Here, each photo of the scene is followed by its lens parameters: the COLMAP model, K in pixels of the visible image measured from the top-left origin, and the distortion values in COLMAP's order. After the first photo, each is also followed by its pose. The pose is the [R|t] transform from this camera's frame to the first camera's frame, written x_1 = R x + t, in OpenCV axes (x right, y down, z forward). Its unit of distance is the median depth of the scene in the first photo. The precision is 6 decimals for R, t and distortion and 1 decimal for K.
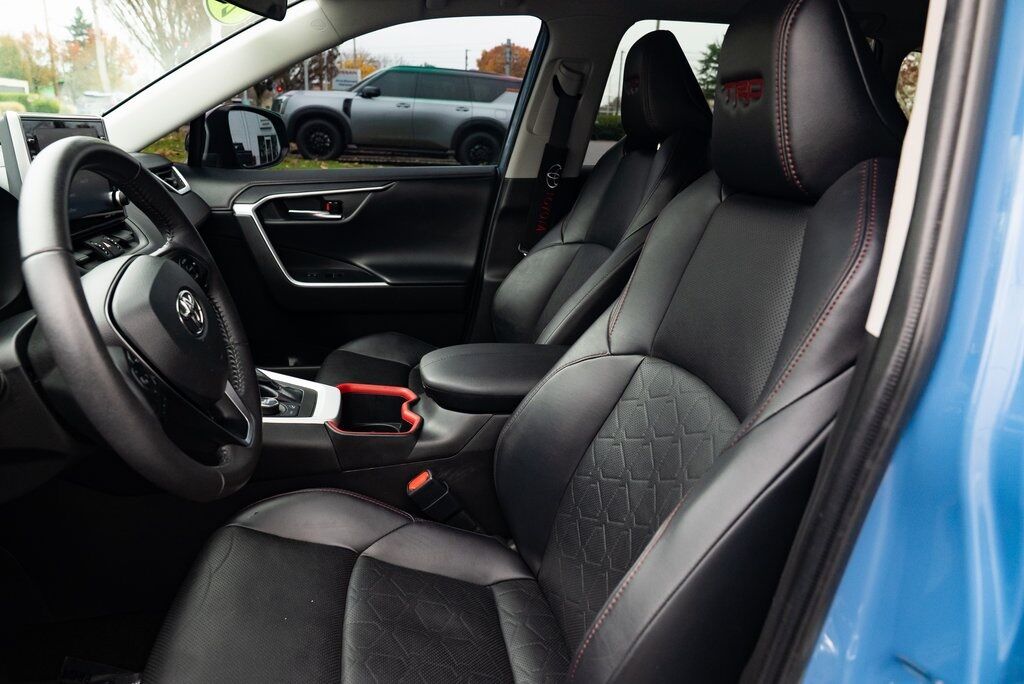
lens RADIAL K [[696.2, 0, 512.0], [0, 696.2, 342.0], [0, 0, 1]] dist [-0.039002, 0.028550]
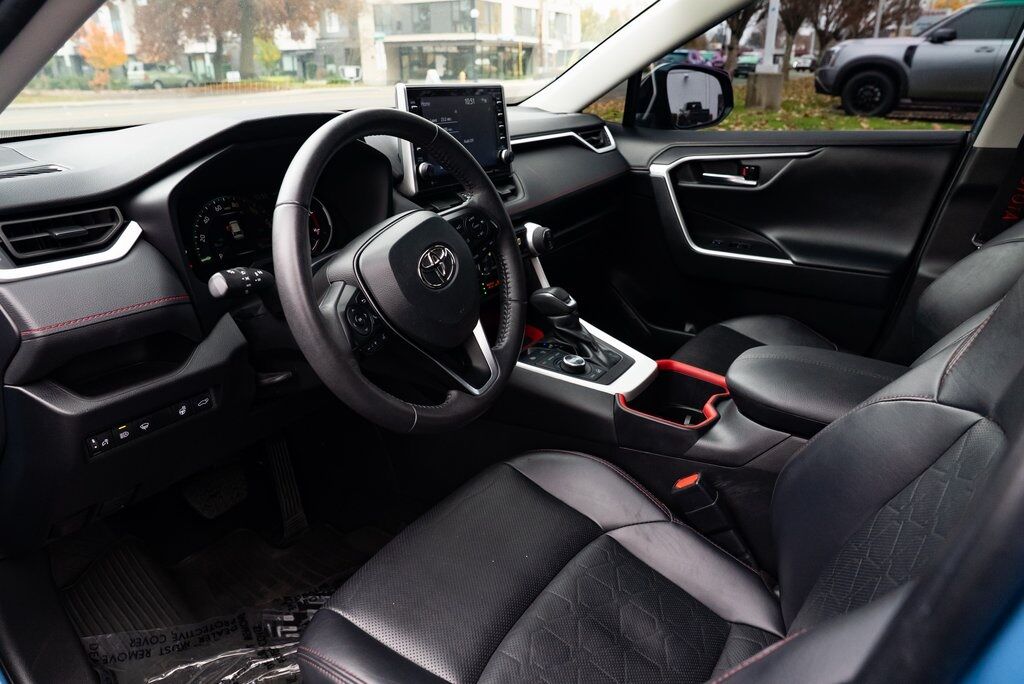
lens RADIAL K [[696.2, 0, 512.0], [0, 696.2, 342.0], [0, 0, 1]] dist [-0.039002, 0.028550]
pose [[0.742940, 0.204429, -0.637377, 0.143238], [-0.165803, 0.978750, 0.120655, -0.030983], [0.648498, 0.016040, 0.761047, 0.090066]]
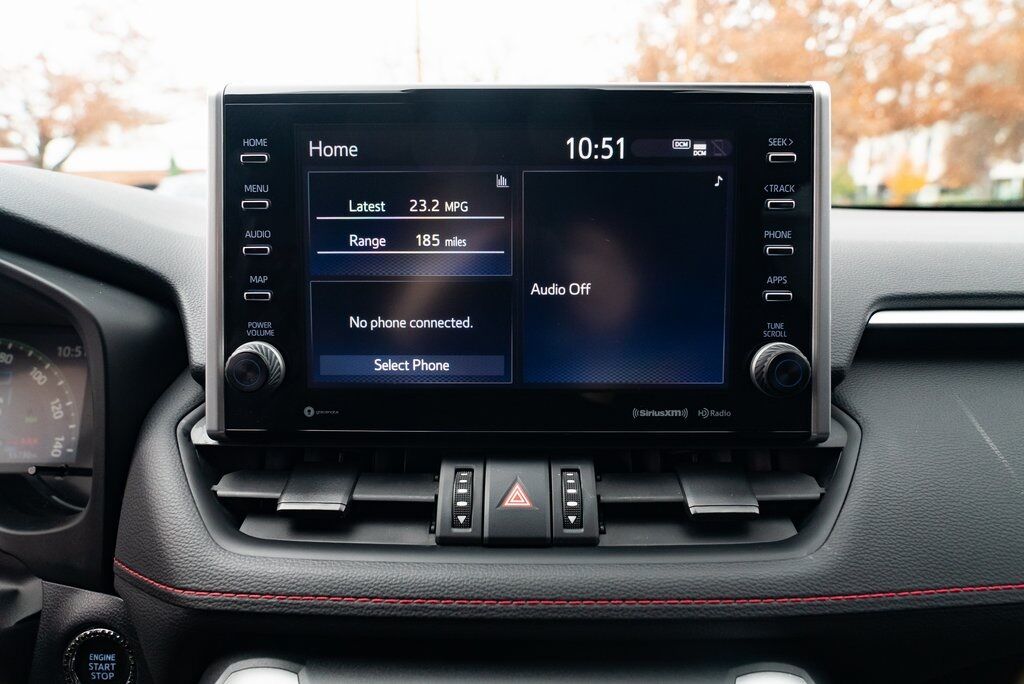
lens RADIAL K [[696.2, 0, 512.0], [0, 696.2, 342.0], [0, 0, 1]] dist [-0.039002, 0.028550]
pose [[-0.180944, 0.159139, -0.970533, -0.176460], [-0.291325, 0.933862, 0.207440, -0.155574], [0.939355, 0.320276, -0.122616, 0.588585]]
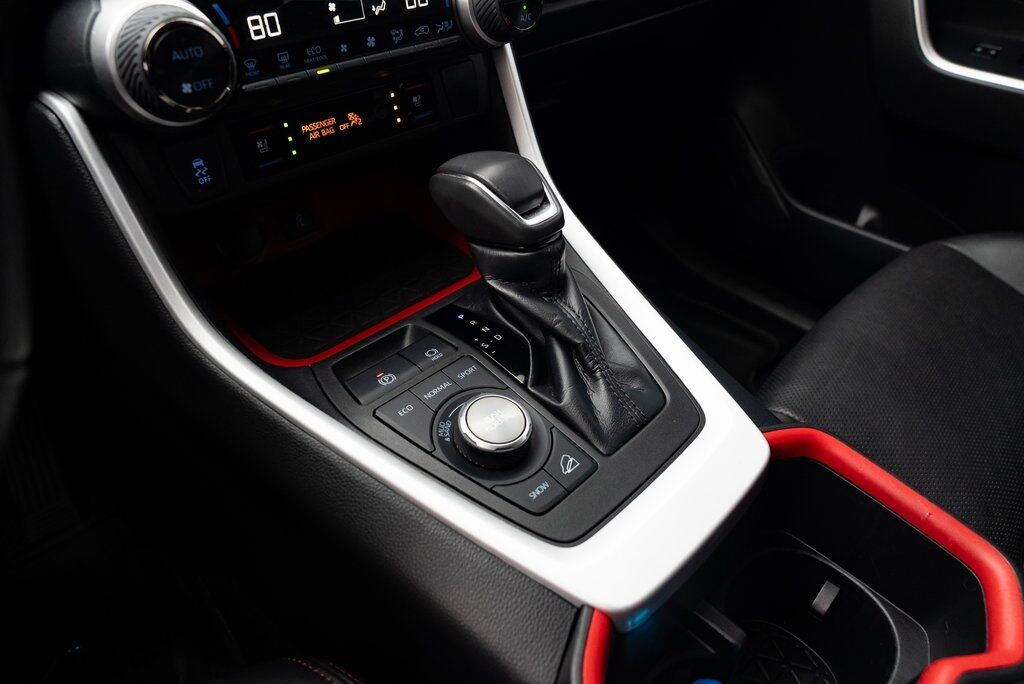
lens RADIAL K [[696.2, 0, 512.0], [0, 696.2, 342.0], [0, 0, 1]] dist [-0.039002, 0.028550]
pose [[0.583090, 0.491924, -0.646542, -0.098085], [-0.243042, 0.865012, 0.438959, -0.055504], [0.775201, -0.098816, 0.623938, 0.496613]]
